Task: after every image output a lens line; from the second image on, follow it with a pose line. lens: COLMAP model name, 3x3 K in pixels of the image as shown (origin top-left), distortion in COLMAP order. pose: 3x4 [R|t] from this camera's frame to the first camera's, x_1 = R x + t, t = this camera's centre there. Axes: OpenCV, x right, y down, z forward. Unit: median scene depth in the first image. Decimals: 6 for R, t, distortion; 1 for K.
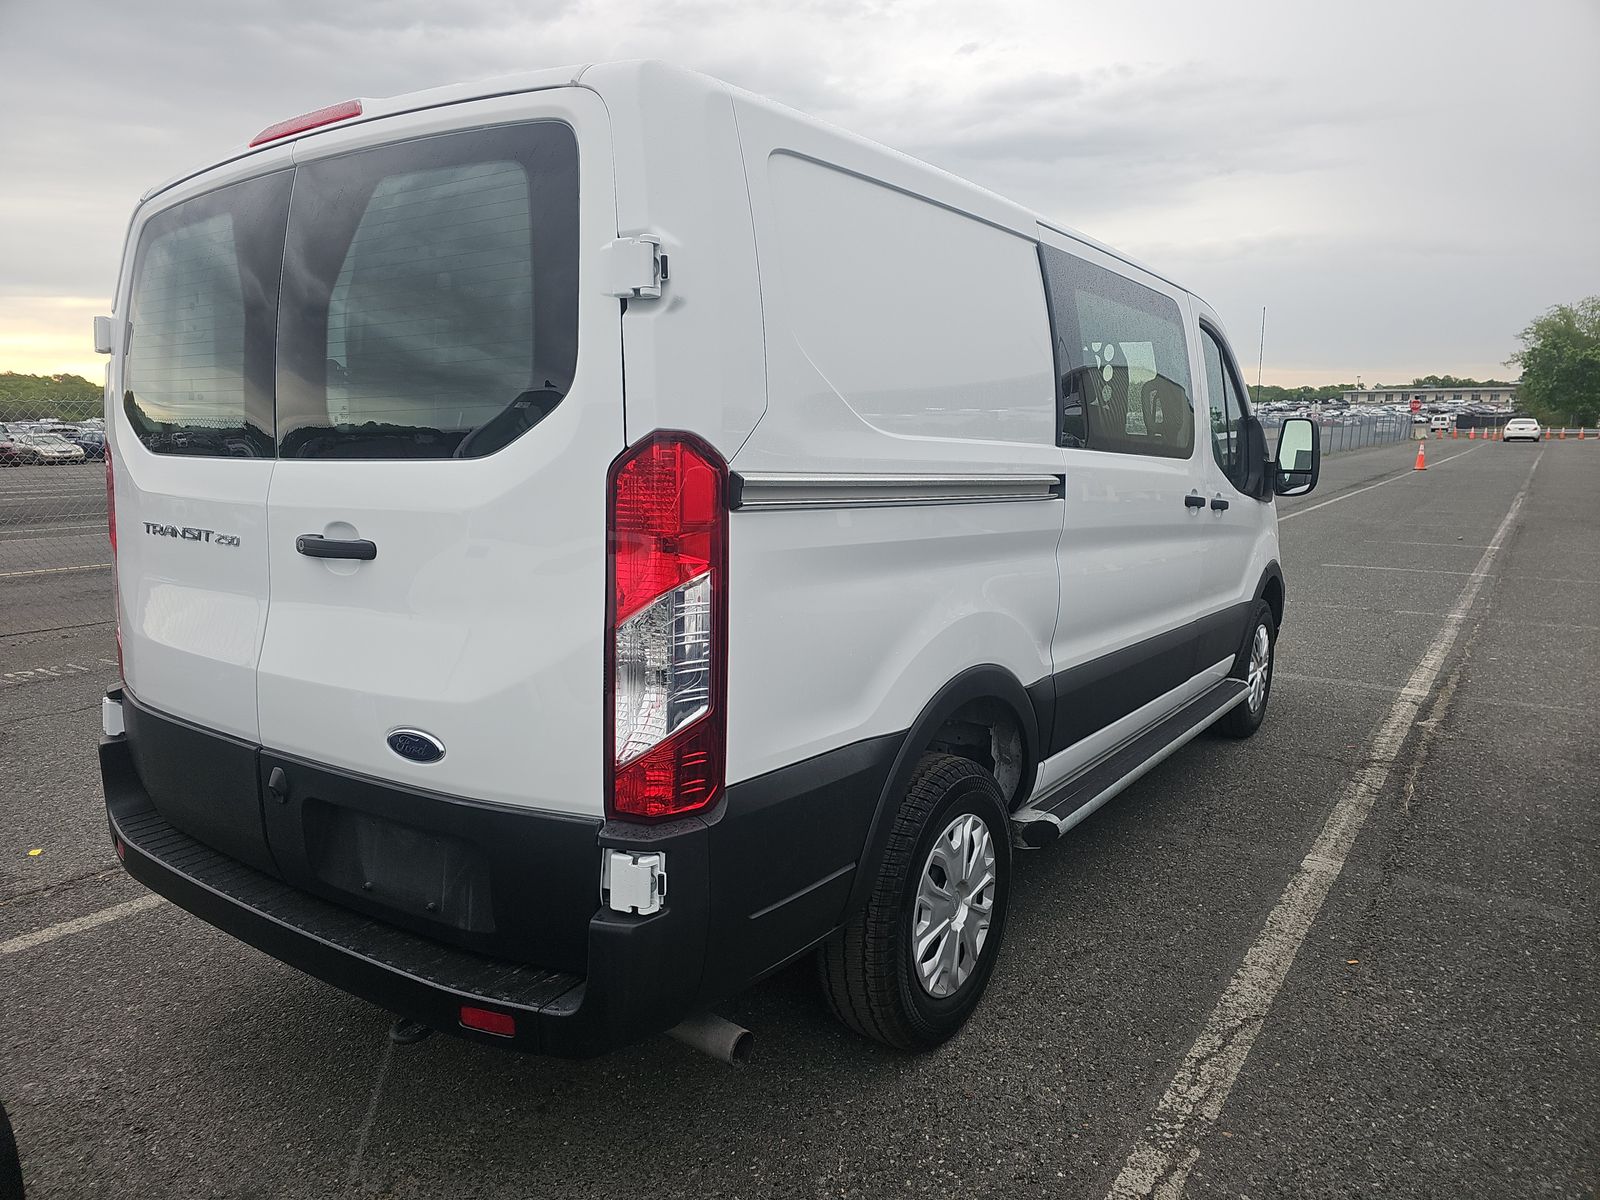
lens RADIAL K [[1051.7, 0, 797.7], [0, 1051.7, 594.1], [0, 0, 1]] dist [0.064087, -0.057332]
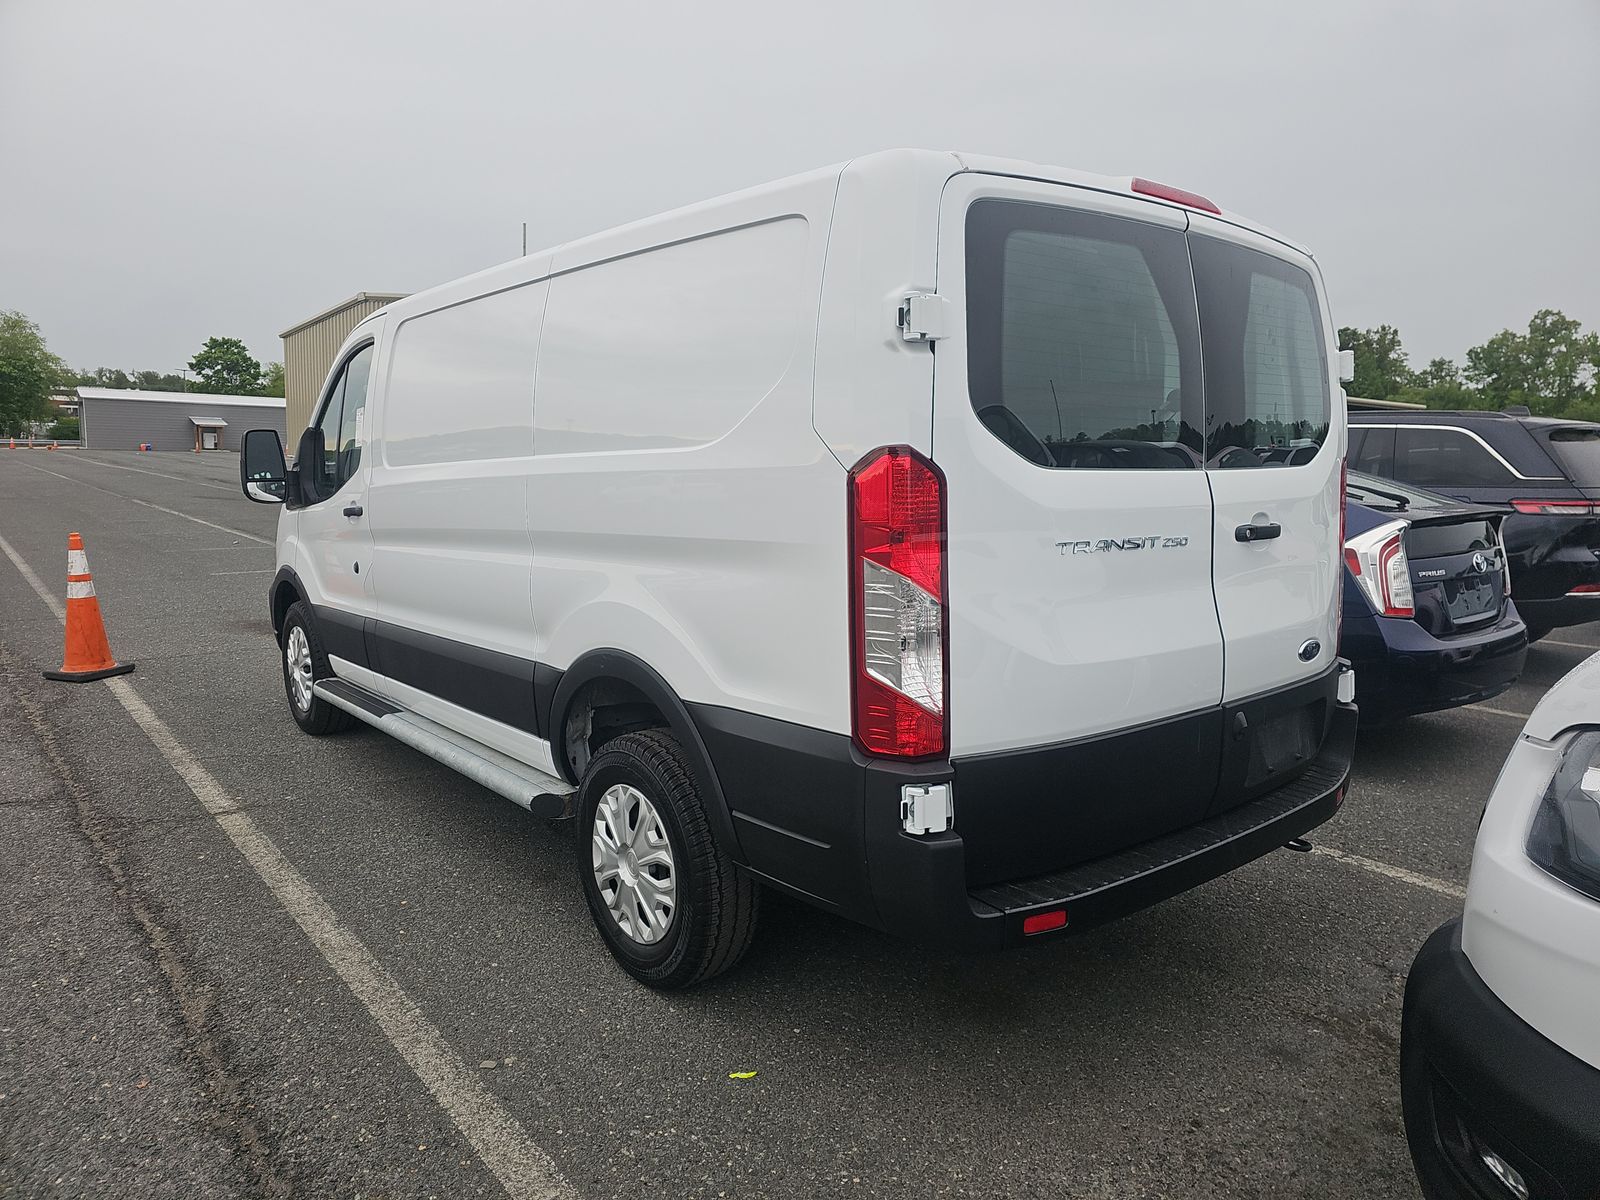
lens RADIAL K [[1051.7, 0, 796.3], [0, 1051.7, 587.5], [0, 0, 1]] dist [0.064087, -0.057332]
pose [[0.258844, -0.116330, 0.958889, -1.902203], [0.131054, 0.987771, 0.084457, -0.166782], [-0.956987, 0.103805, 0.270924, 1.202034]]
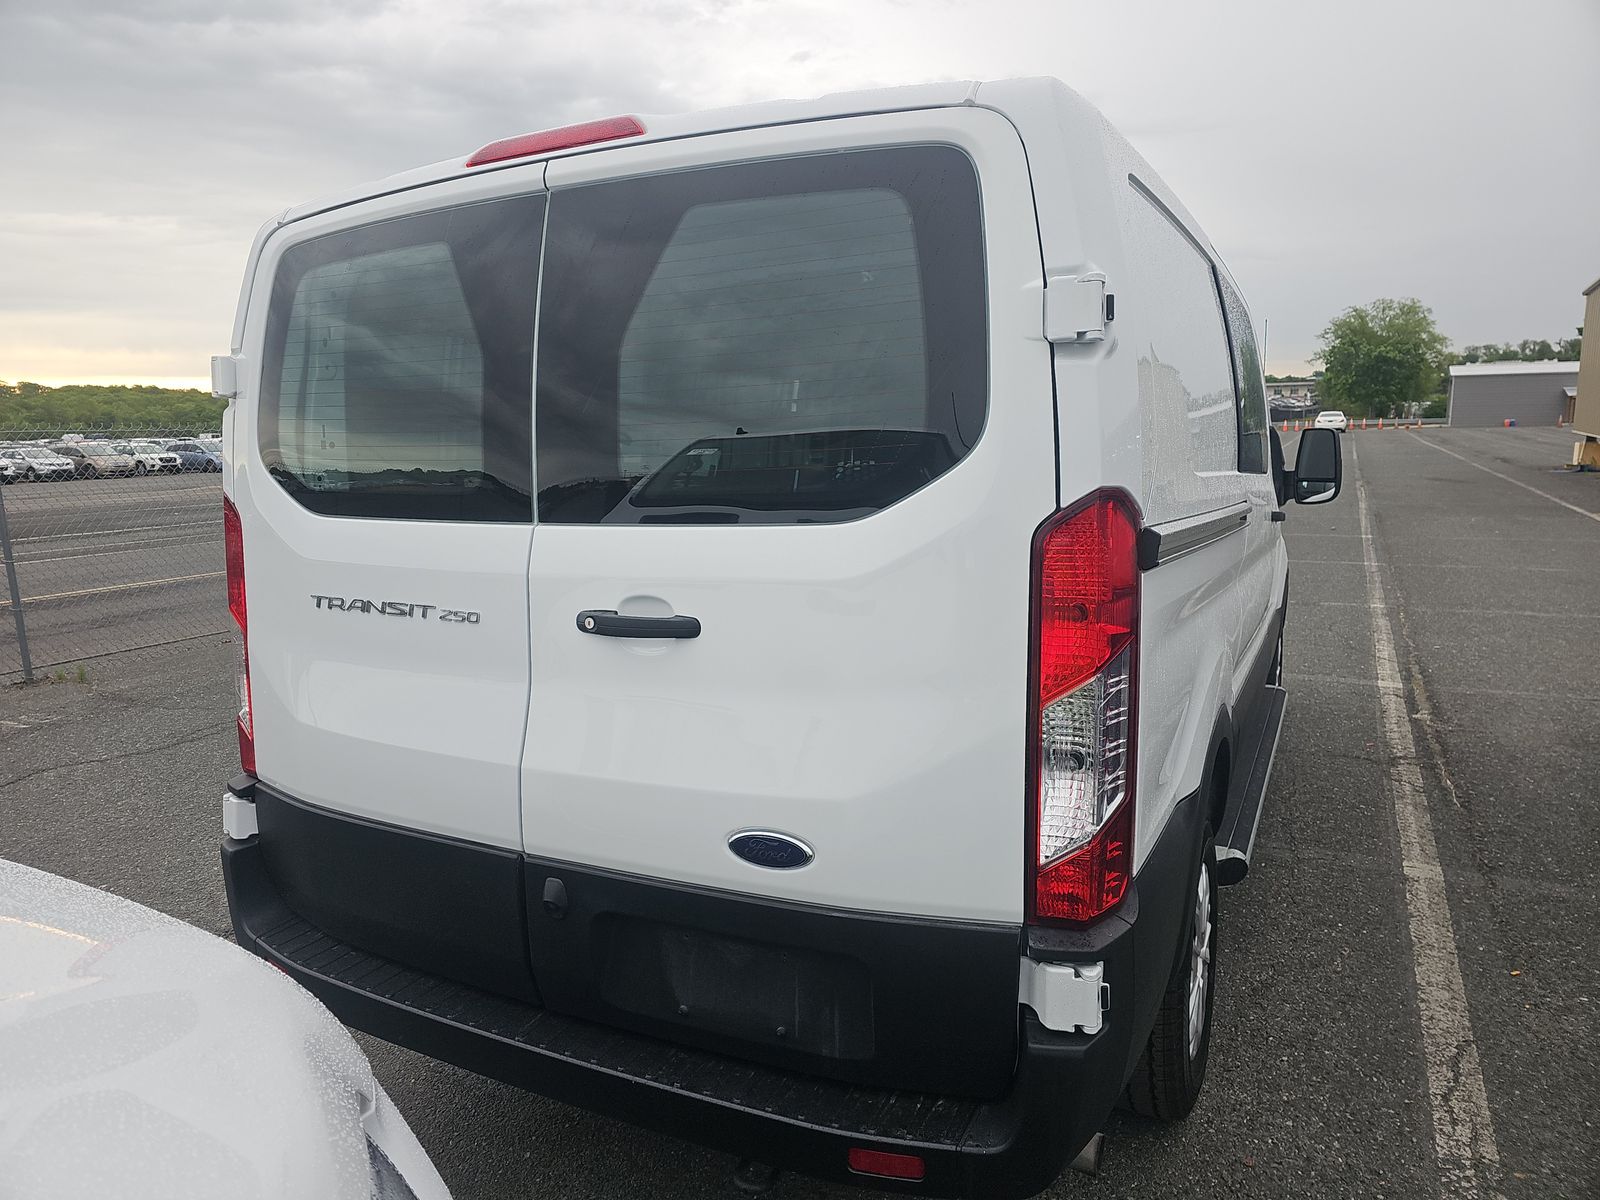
lens RADIAL K [[1051.7, 0, 789.6], [0, 1051.7, 587.0], [0, 0, 1]] dist [0.064087, -0.057332]
pose [[0.990995, -0.040421, 0.127651, -0.417516], [0.041685, 0.999105, -0.007243, -0.063345], [-0.127244, 0.012499, 0.991793, 0.120960]]
